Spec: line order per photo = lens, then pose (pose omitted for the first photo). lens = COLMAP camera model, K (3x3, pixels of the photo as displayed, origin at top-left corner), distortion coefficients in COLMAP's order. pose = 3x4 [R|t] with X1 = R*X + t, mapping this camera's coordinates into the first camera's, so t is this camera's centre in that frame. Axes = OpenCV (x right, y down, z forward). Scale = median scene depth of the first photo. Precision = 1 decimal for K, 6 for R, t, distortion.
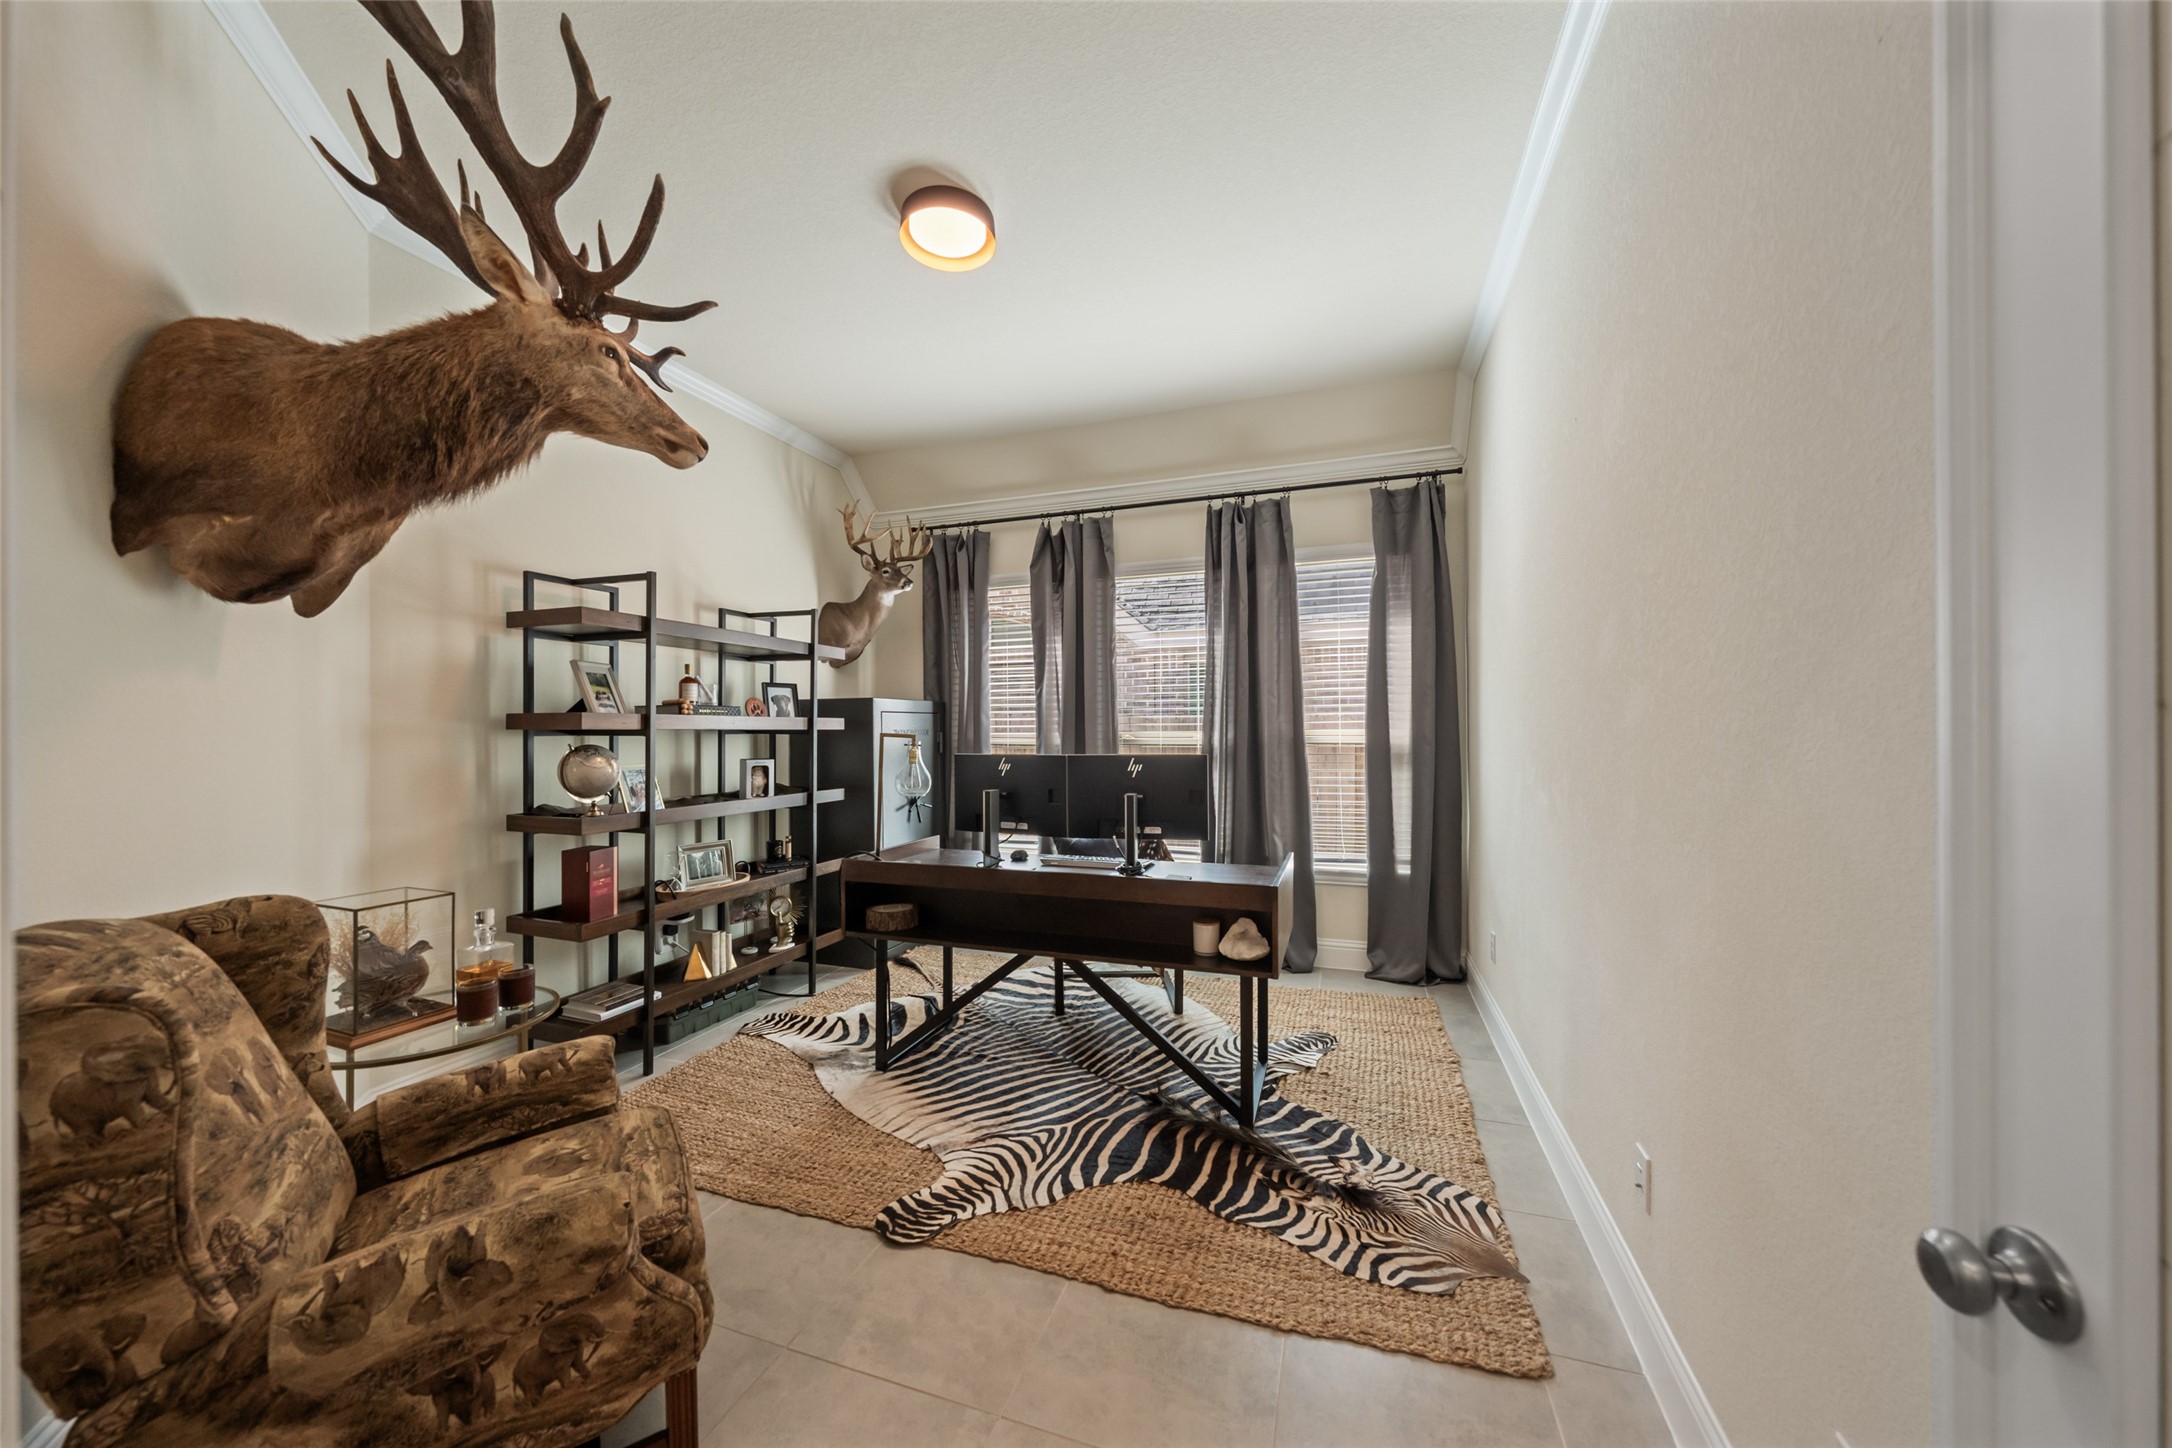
lens RADIAL K [[748.1, 0, 1082.3], [0, 748.1, 729.0], [0, 0, 1]] dist [-0.006383, 0.000578]
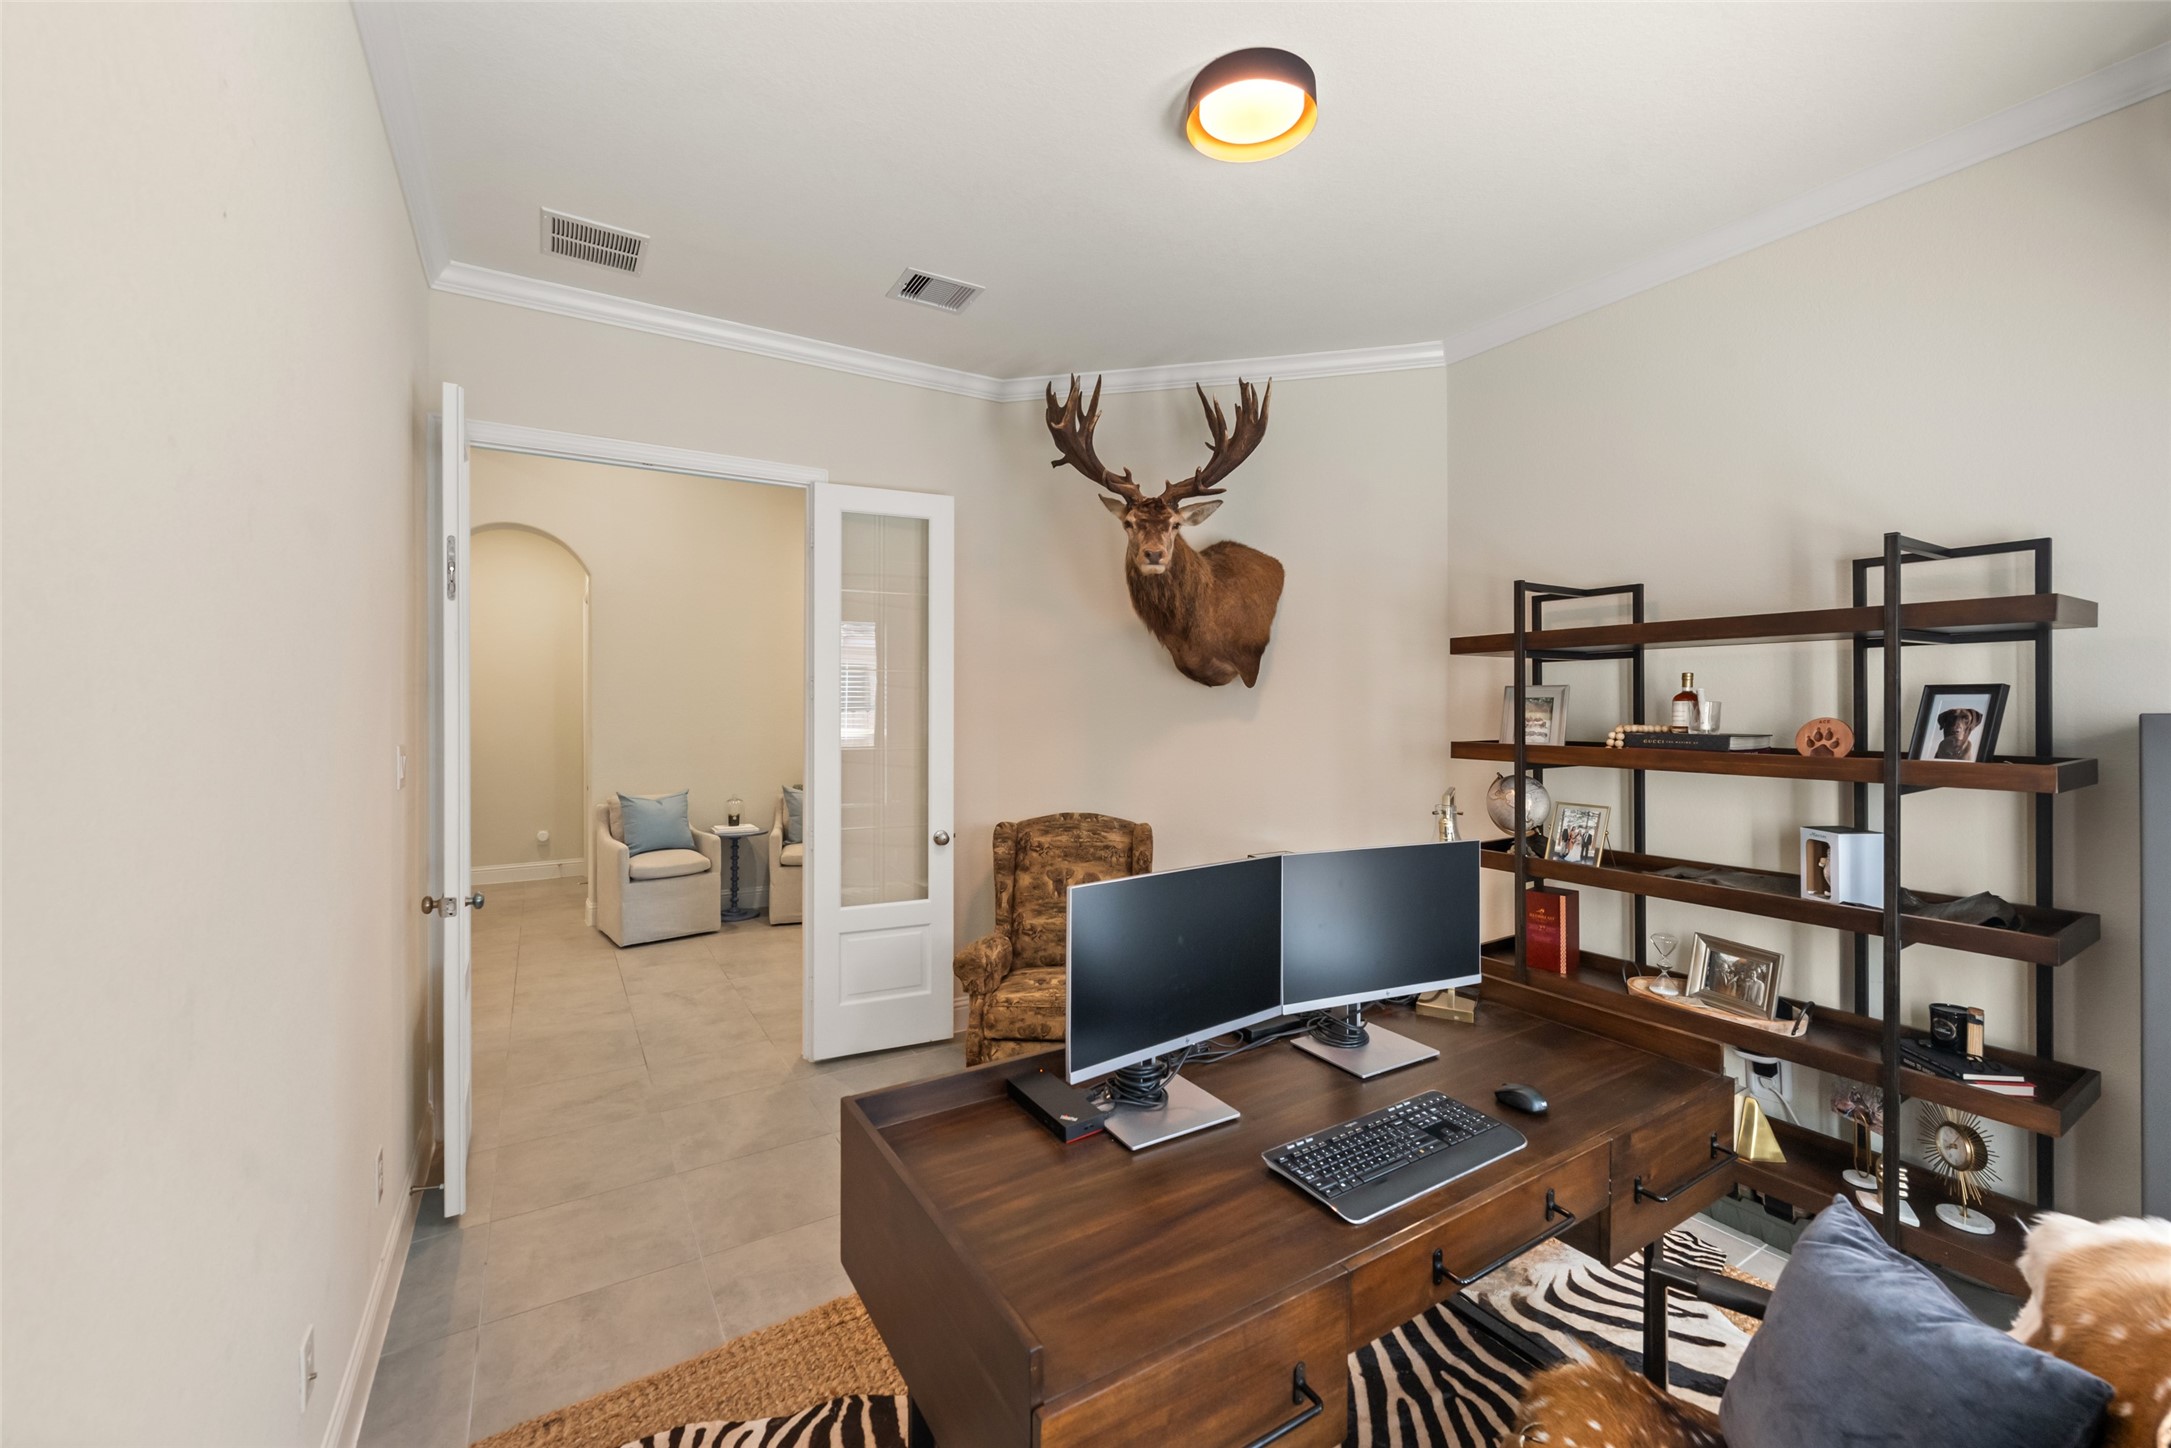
lens RADIAL K [[825.1, 0, 1066.1], [0, 825.1, 709.6], [0, 0, 1]] dist [-0.001601, -0.000274]
pose [[-0.620028, 0.000215, -0.784580, 0.731731], [0.000711, 1.000000, -0.000288, -0.090058], [0.784579, -0.000736, -0.620028, 1.721291]]
